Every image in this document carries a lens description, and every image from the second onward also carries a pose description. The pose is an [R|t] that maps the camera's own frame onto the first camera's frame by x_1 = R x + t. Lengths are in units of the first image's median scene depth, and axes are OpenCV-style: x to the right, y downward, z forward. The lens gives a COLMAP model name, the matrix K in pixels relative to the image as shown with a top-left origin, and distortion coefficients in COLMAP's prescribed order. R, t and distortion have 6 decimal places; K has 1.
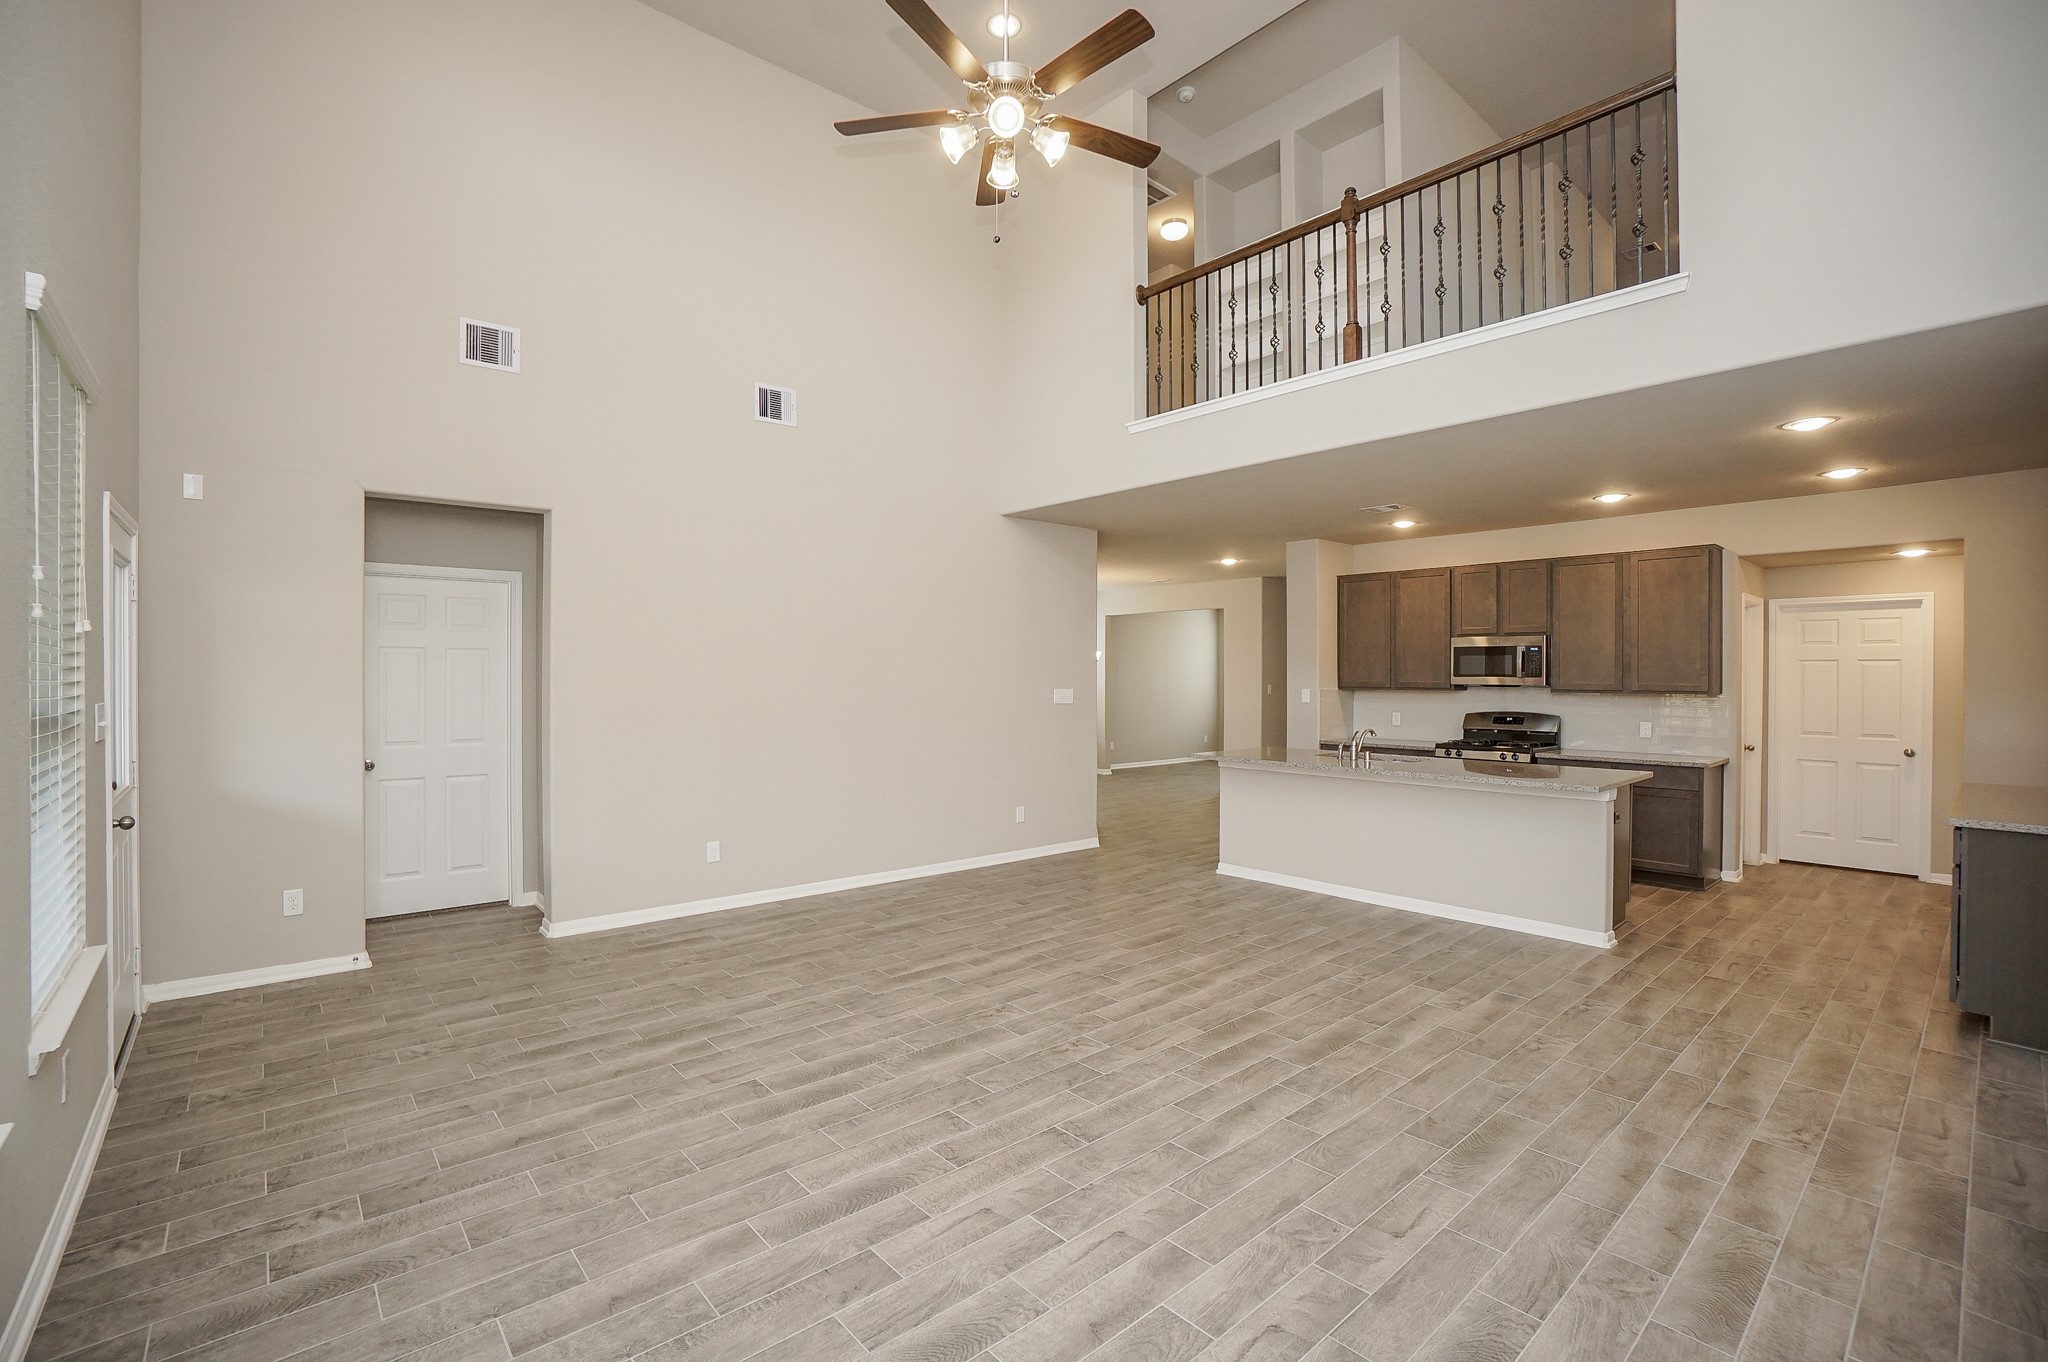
lens RADIAL K [[911.9, 0, 1003.0], [0, 911.9, 680.3], [0, 0, 1]] dist [-0.038222, 0.002114]
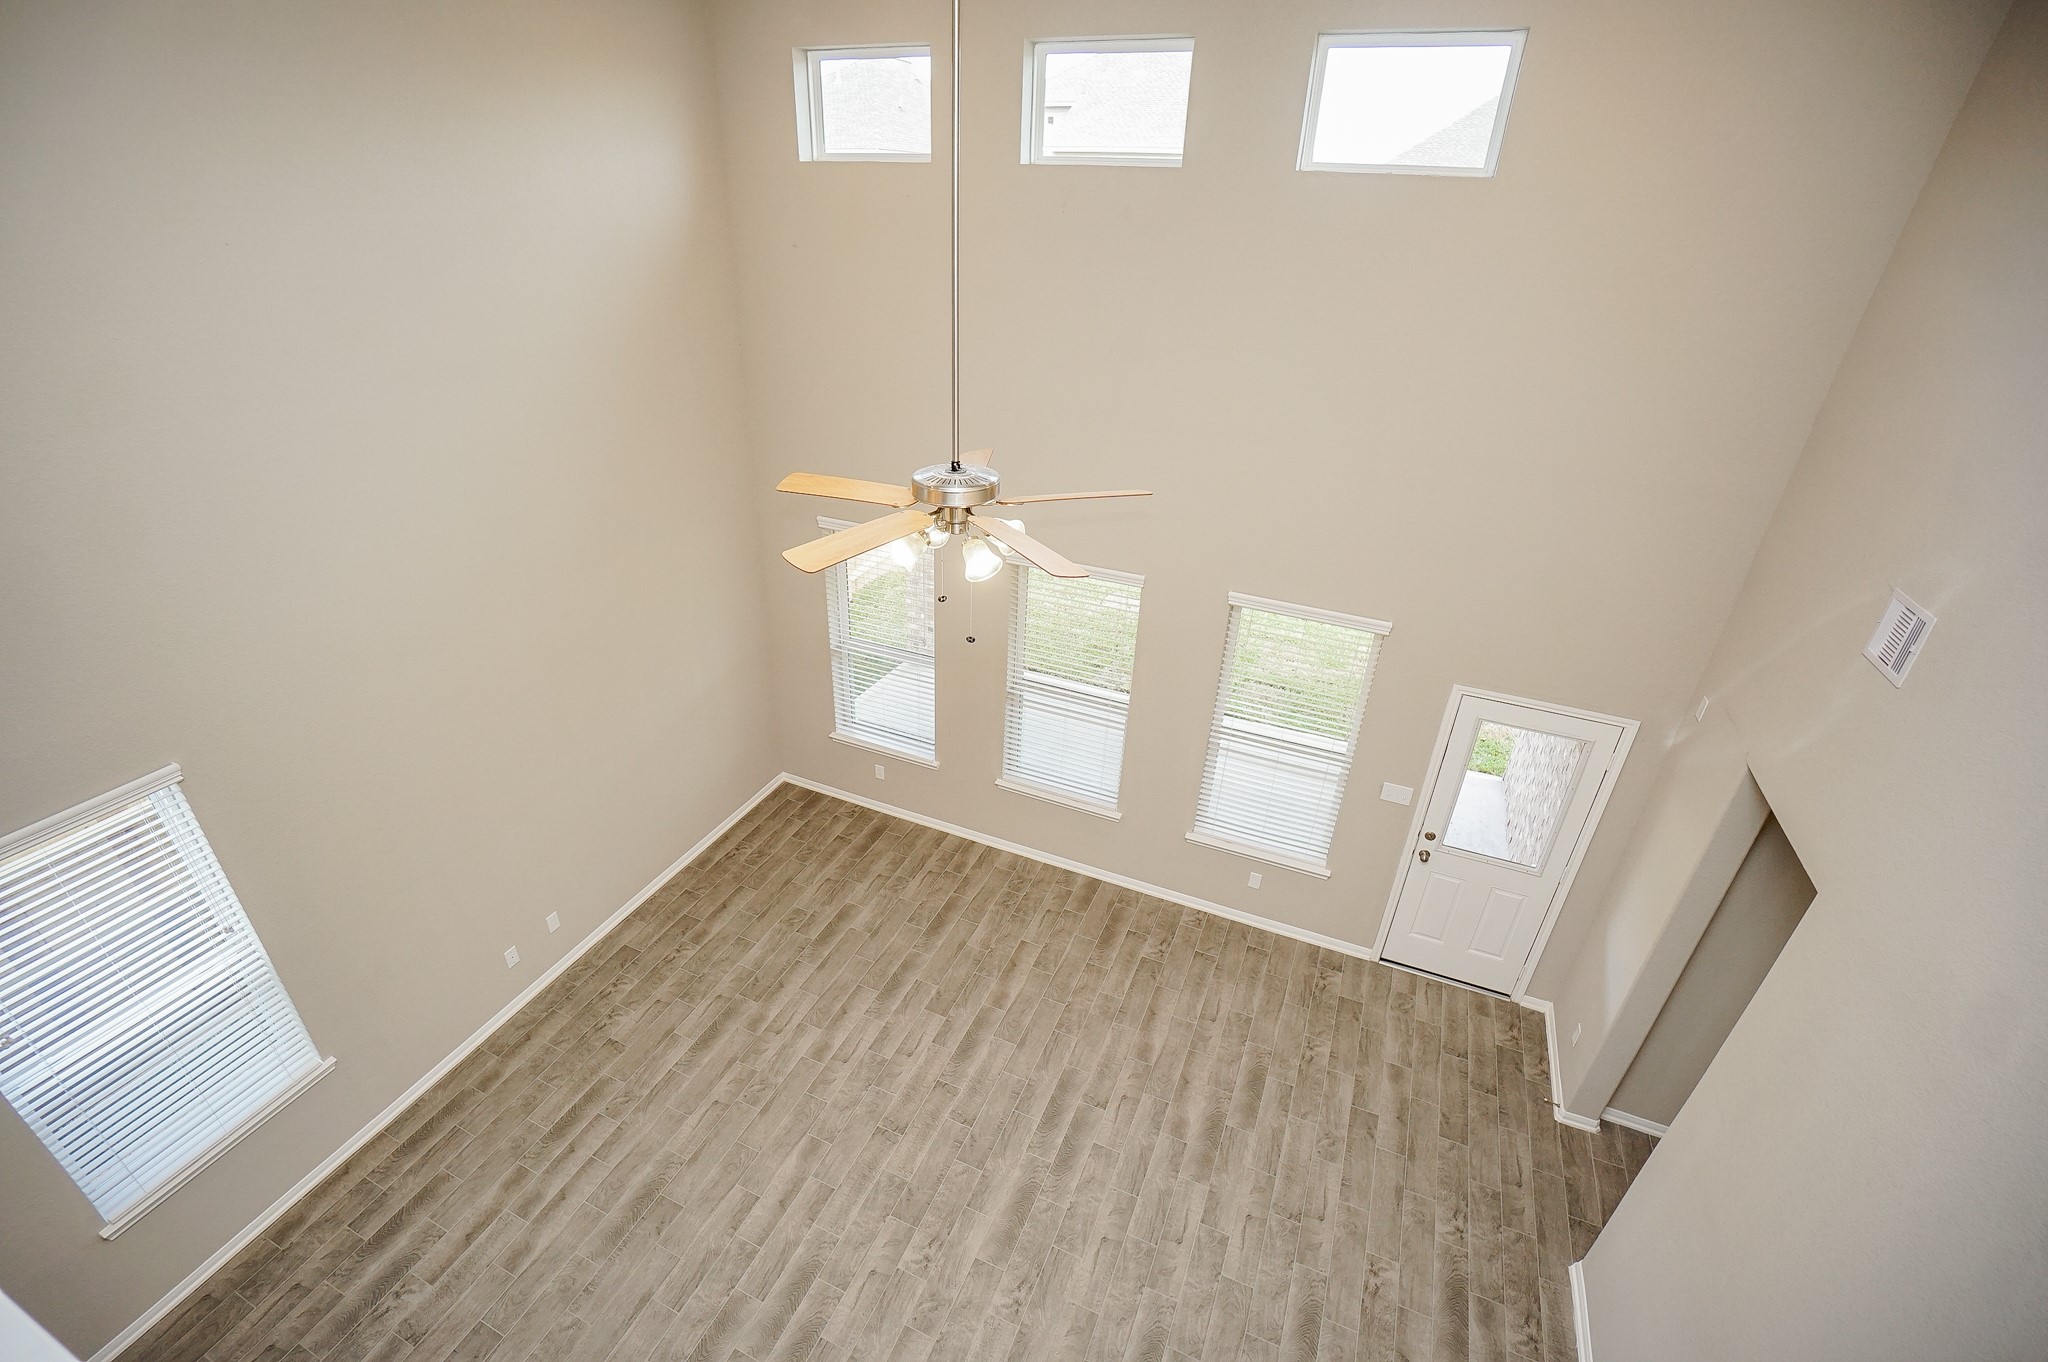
lens RADIAL K [[911.9, 0, 1017.0], [0, 911.9, 689.3], [0, 0, 1]] dist [-0.038222, 0.002114]
pose [[-0.899974, 0.183260, -0.395554, 0.363974], [-0.033888, 0.875195, 0.482582, -0.995199], [0.434625, 0.447716, -0.781442, 1.977599]]
